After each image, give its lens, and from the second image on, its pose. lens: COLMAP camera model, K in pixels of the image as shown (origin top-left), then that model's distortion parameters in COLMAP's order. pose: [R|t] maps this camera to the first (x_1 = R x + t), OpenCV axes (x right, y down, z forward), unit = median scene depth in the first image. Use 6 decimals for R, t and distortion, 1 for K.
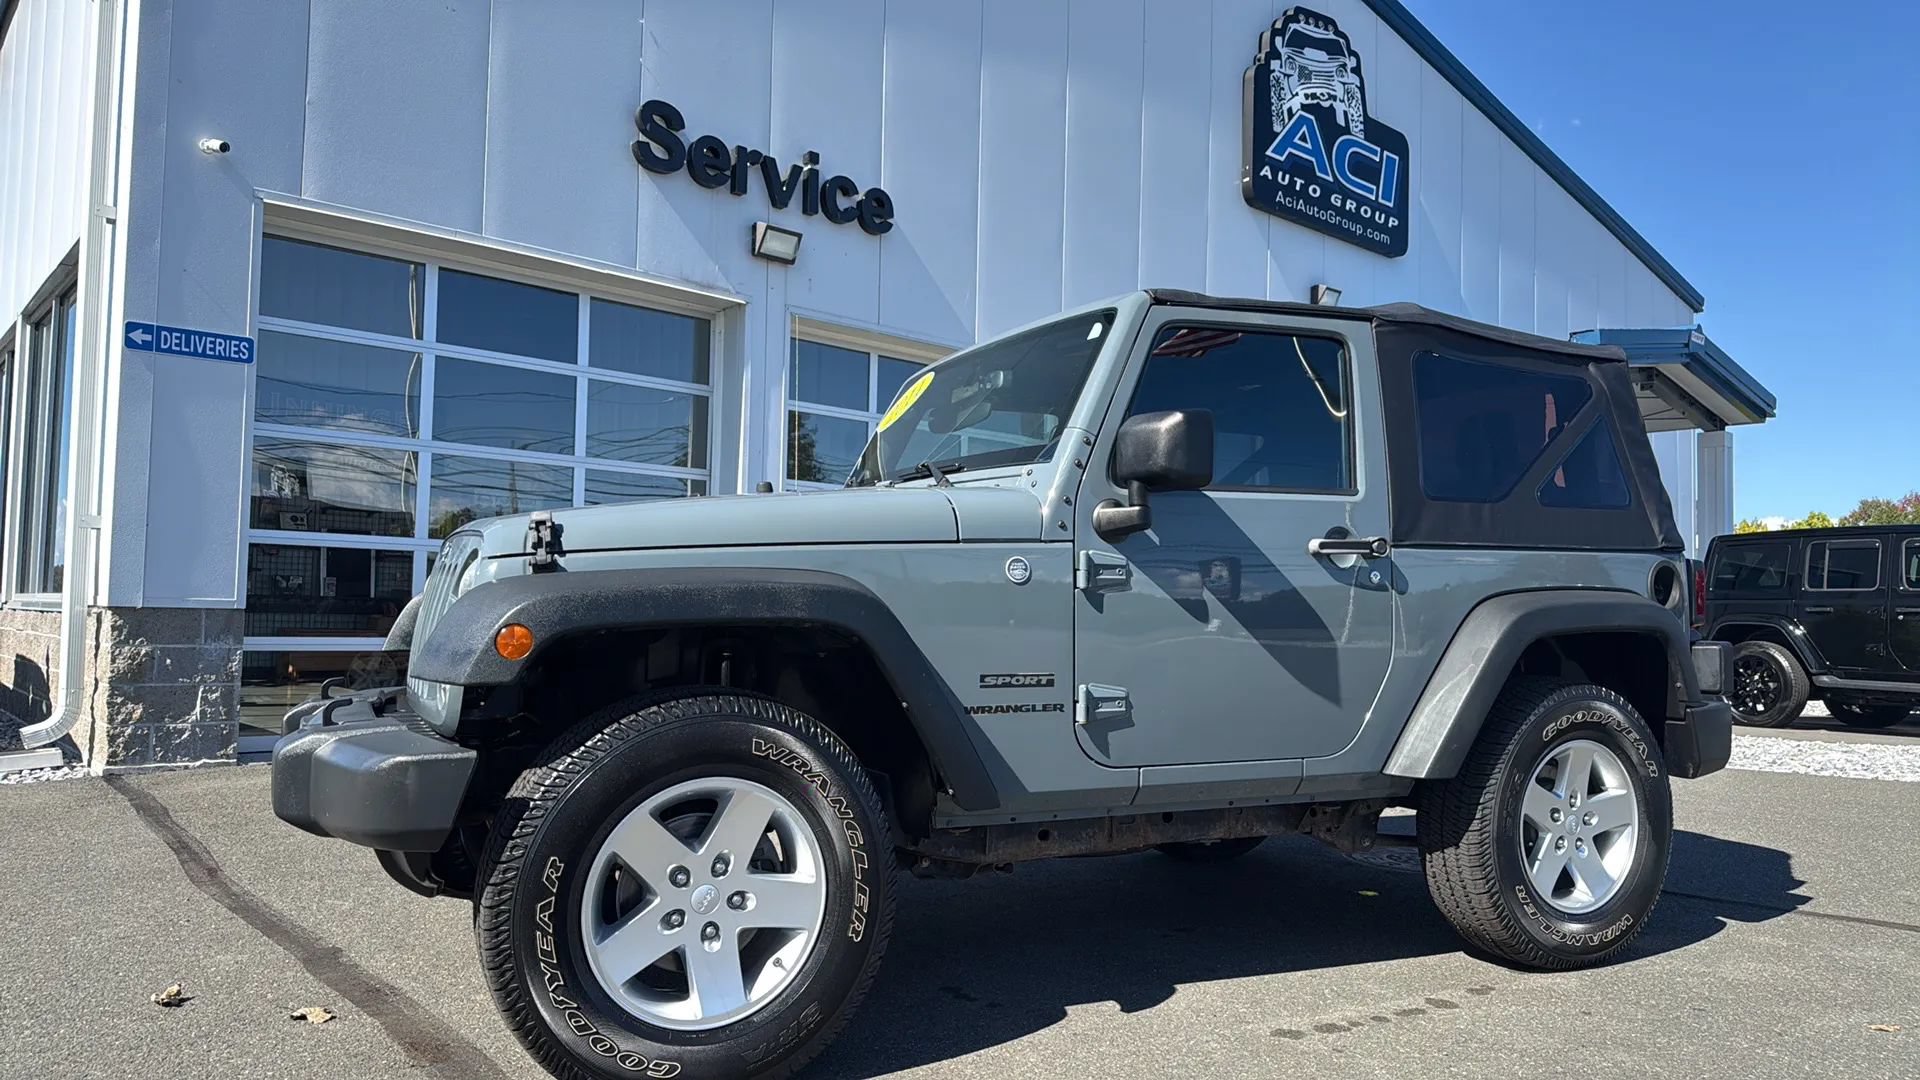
lens RADIAL K [[1293.4, 0, 963.2], [0, 1293.4, 553.4], [0, 0, 1]] dist [0.033442, -0.043754]
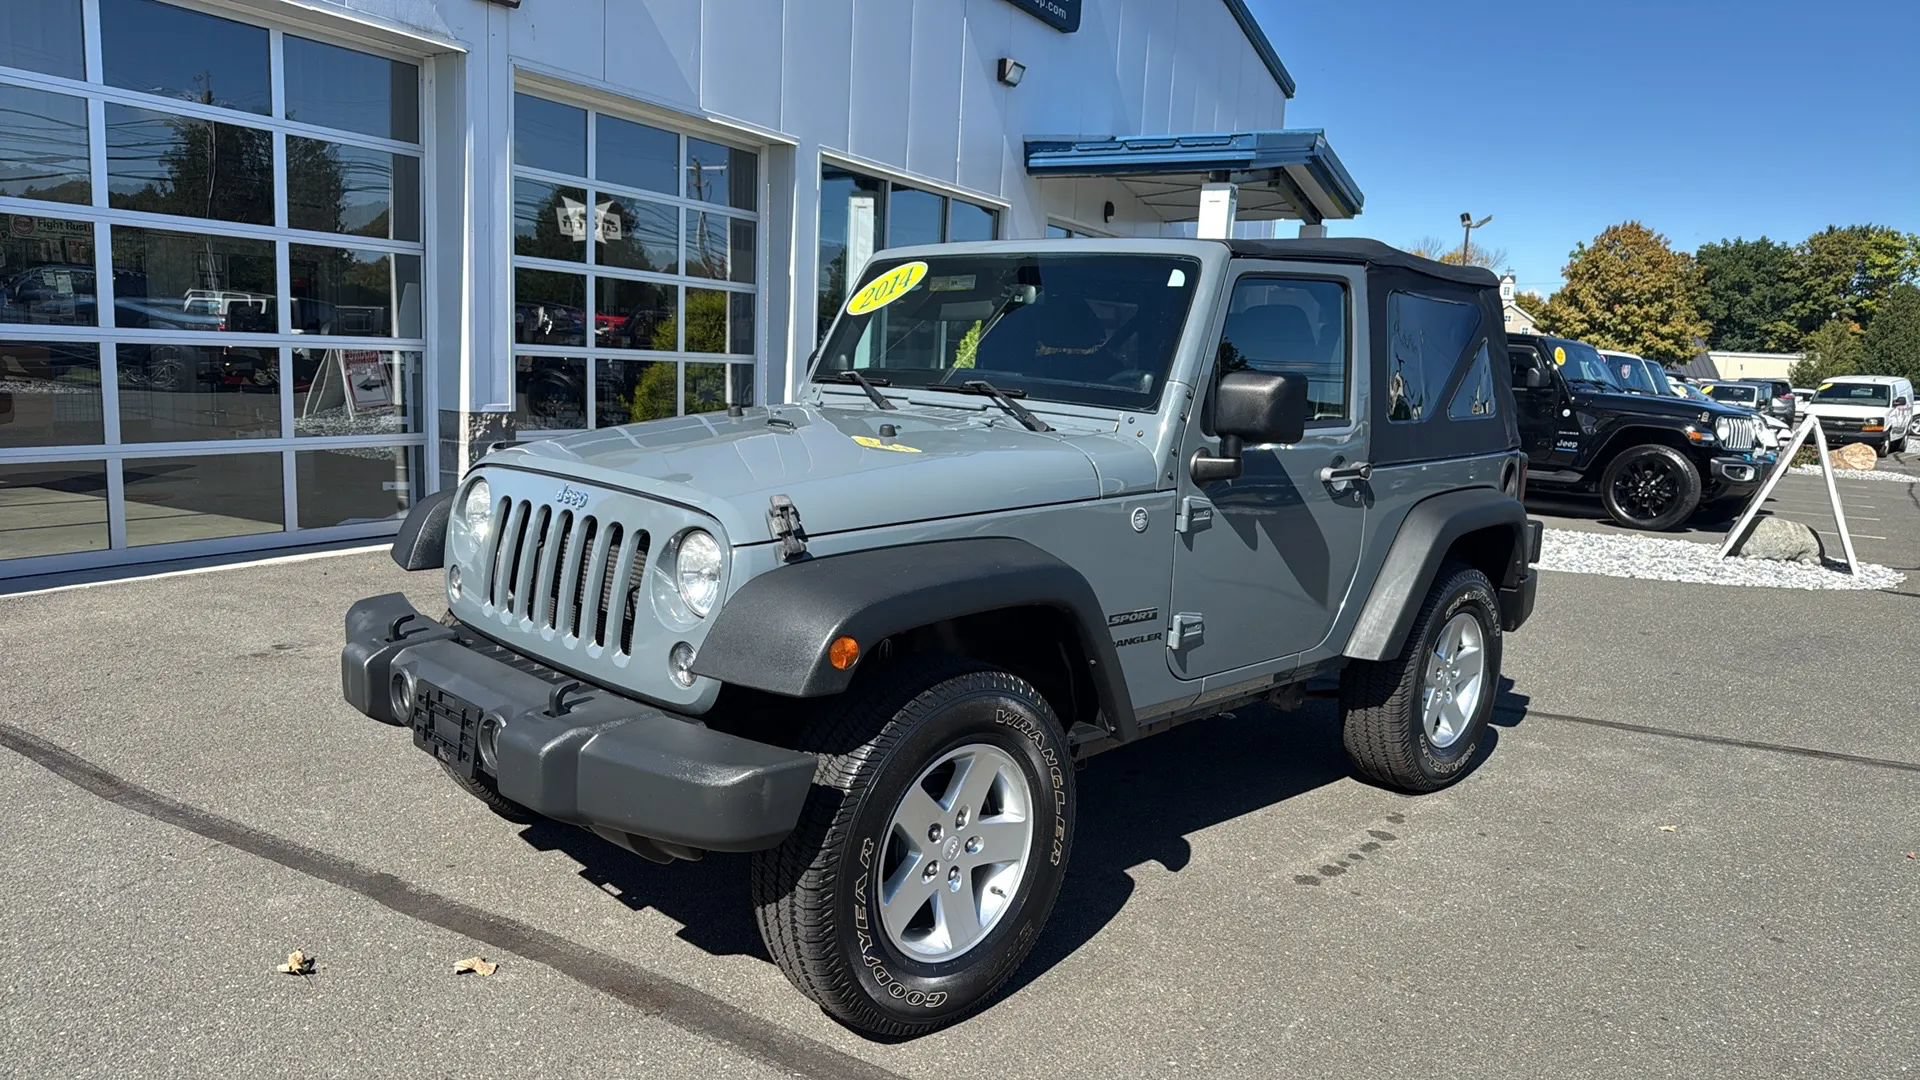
lens RADIAL K [[1293.4, 0, 947.8], [0, 1293.4, 559.9], [0, 0, 1]] dist [0.033442, -0.043754]
pose [[0.946956, -0.027183, 0.320212, -0.399743], [-0.043306, 0.976533, 0.210967, -0.152880], [-0.318433, -0.213644, 0.923557, 0.020242]]
